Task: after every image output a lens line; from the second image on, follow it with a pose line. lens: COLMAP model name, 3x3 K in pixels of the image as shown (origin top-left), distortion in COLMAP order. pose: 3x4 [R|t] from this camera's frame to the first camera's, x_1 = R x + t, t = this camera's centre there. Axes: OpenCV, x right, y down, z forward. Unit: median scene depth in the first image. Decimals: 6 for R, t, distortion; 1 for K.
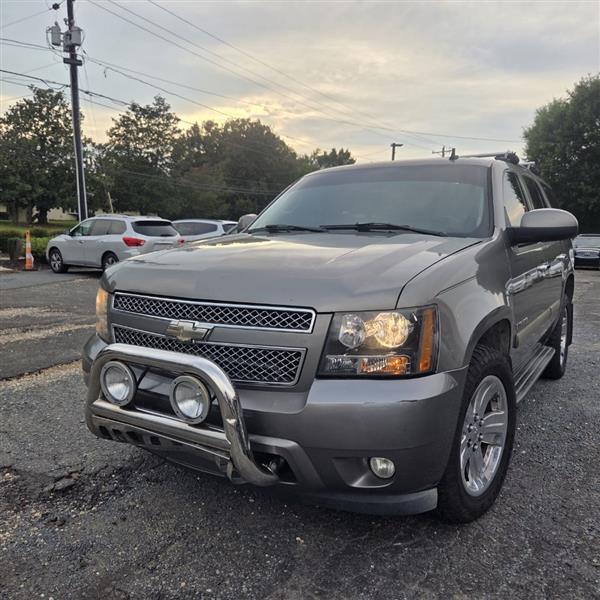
lens RADIAL K [[538.9, 0, 300.0], [0, 538.9, 300.0], [0, 0, 1]] dist [0.079736, -0.074264]
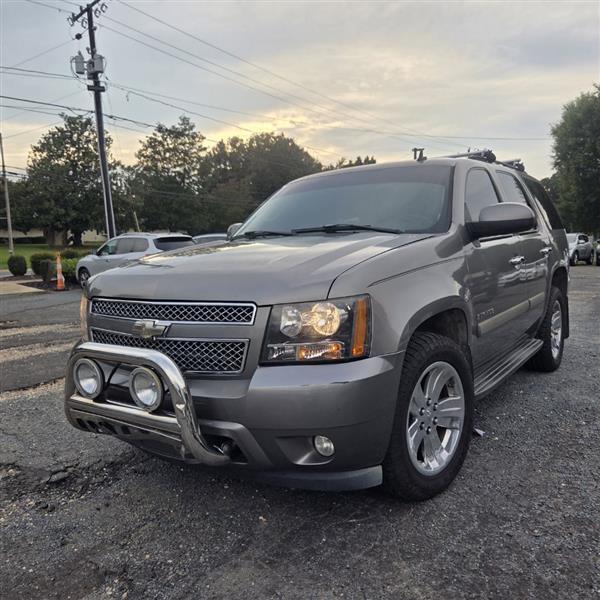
lens RADIAL K [[539.5, 0, 299.4], [0, 539.5, 303.7], [0, 0, 1]] dist [0.079244, -0.074207]
pose [[0.997276, -0.041190, -0.061189, 0.022900], [0.040396, 0.999083, -0.014167, 0.004672], [0.061716, 0.011657, 0.998026, -0.011506]]
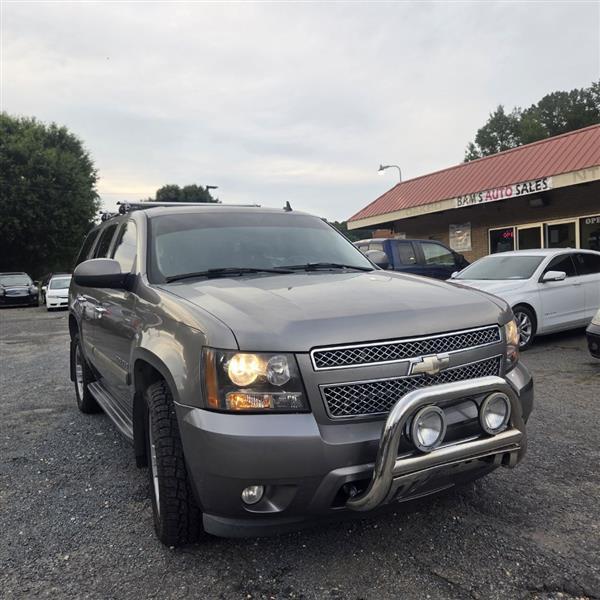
lens RADIAL K [[538.9, 0, 300.0], [0, 538.9, 300.0], [0, 0, 1]] dist [0.079736, -0.074264]
pose [[0.478412, -0.090254, 0.873485, -0.175615], [0.149899, 0.988498, 0.020037, -0.018209], [-0.865247, 0.121348, 0.486439, 0.094137]]
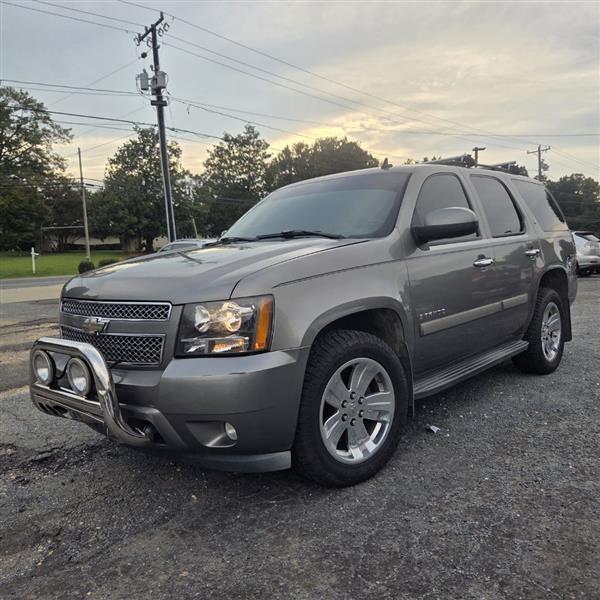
lens RADIAL K [[538.9, 0, 300.0], [0, 538.9, 300.0], [0, 0, 1]] dist [0.079736, -0.074264]
pose [[0.982114, -0.041030, -0.183760, 0.068083], [0.035774, 0.998853, -0.031831, 0.007741], [0.184855, 0.024688, 0.982456, -0.021070]]
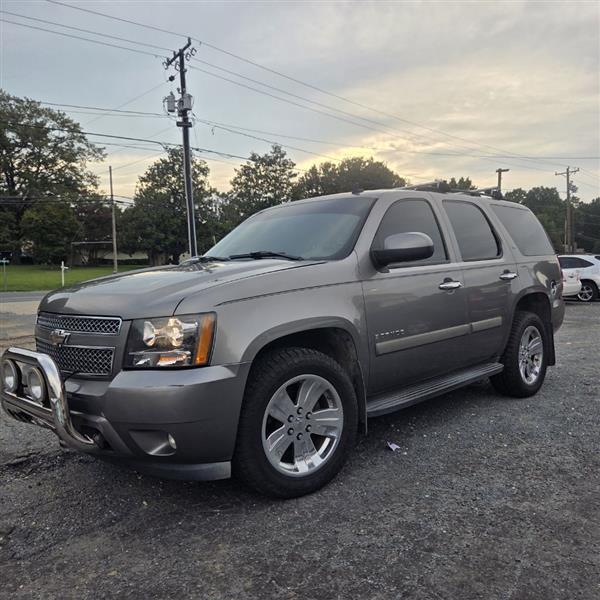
lens RADIAL K [[538.9, 0, 300.0], [0, 538.9, 300.0], [0, 0, 1]] dist [0.079736, -0.074264]
pose [[0.972756, -0.026791, -0.230278, 0.095049], [0.011928, 0.997768, -0.065696, 0.008387], [0.231525, 0.061160, 0.970905, -0.024860]]
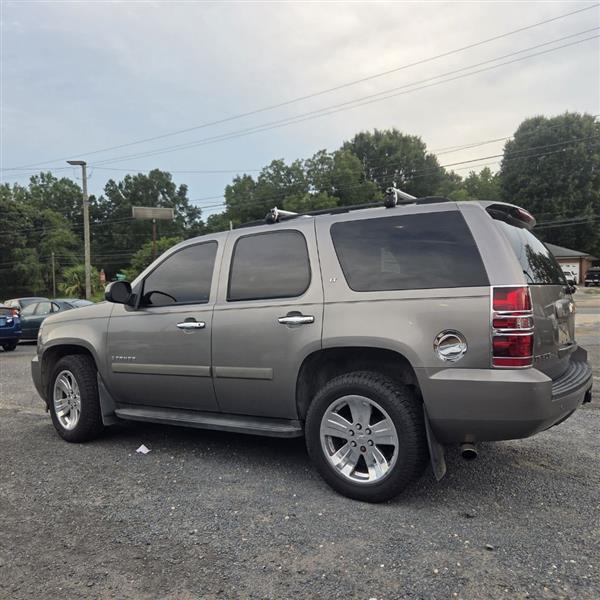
lens RADIAL K [[538.9, 0, 300.0], [0, 538.9, 300.0], [0, 0, 1]] dist [0.079736, -0.074264]
pose [[-0.036234, -0.006498, -0.999322, 0.363938], [-0.093034, 0.995658, -0.003101, -0.030266], [0.995003, 0.092859, -0.036681, 0.295916]]
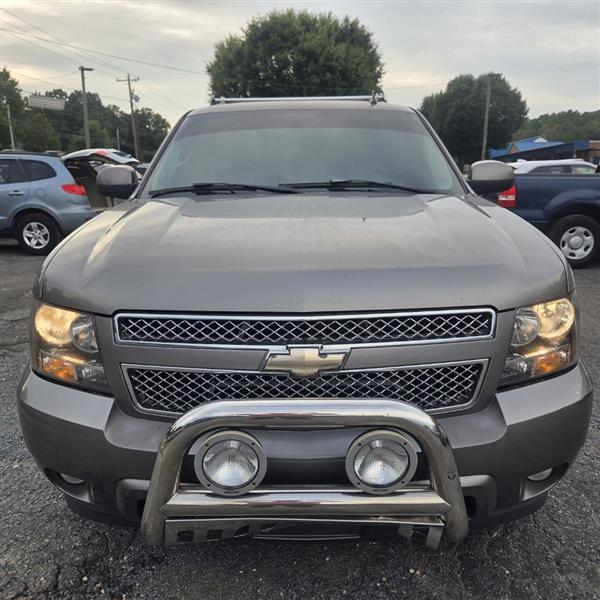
lens RADIAL K [[539.5, 0, 299.4], [0, 539.5, 303.7], [0, 0, 1]] dist [0.079244, -0.074207]
pose [[0.849281, -0.144917, 0.507662, -0.076316], [0.082754, 0.986244, 0.143091, -0.015505], [-0.521415, -0.079513, 0.849591, 0.059129]]
